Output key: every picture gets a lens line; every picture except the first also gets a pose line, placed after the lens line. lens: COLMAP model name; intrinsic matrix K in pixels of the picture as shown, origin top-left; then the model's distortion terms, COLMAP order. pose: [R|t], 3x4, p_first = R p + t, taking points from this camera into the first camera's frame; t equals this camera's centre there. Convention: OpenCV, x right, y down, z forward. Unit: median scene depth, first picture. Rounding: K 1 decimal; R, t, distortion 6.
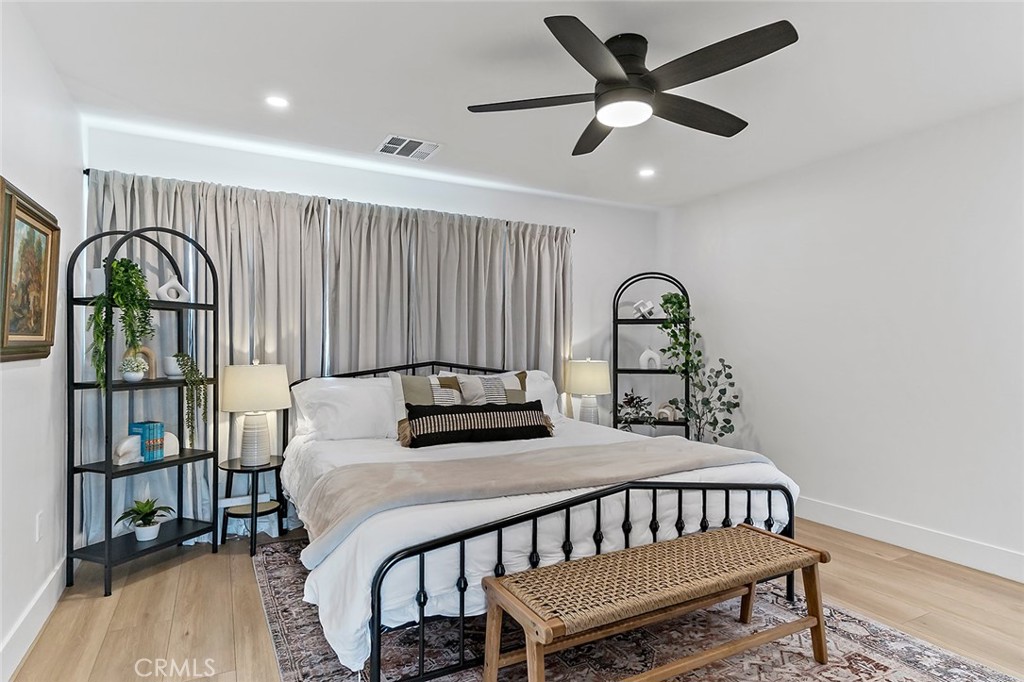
lens RADIAL K [[552.9, 0, 507.8], [0, 552.9, 355.0], [0, 0, 1]] dist [0.021461, -0.002032]
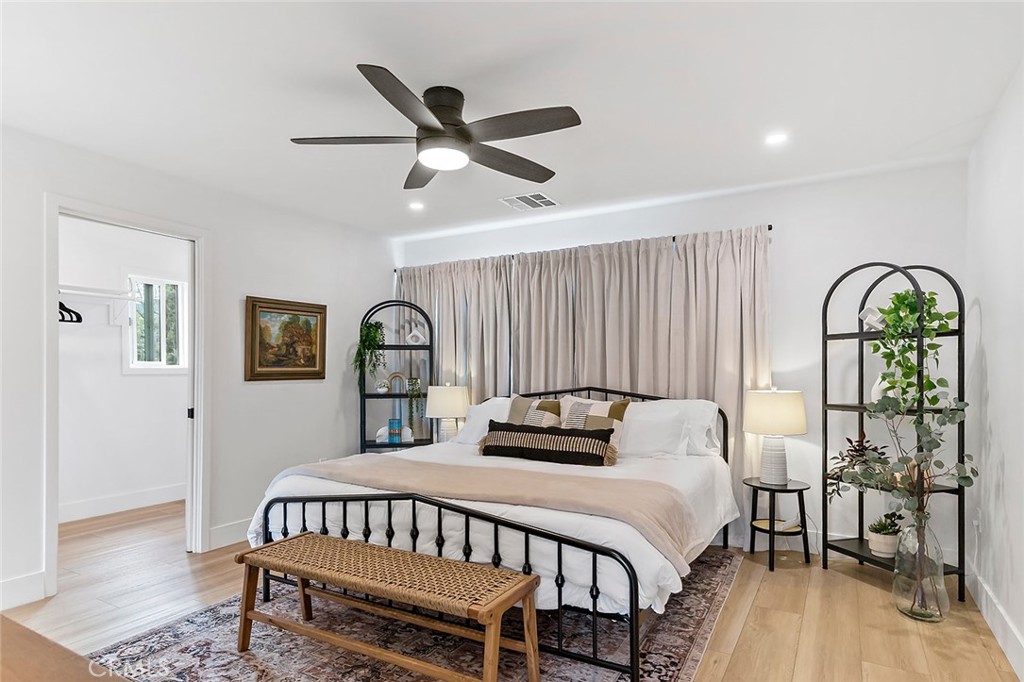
lens RADIAL K [[558.1, 0, 514.8], [0, 558.1, 379.3], [0, 0, 1]] dist [0.020392, -0.000424]
pose [[0.548574, 0.009680, -0.836046, 0.975688], [-0.011367, 0.999927, 0.004119, -0.007738], [0.836025, 0.007244, 0.548644, 0.416123]]
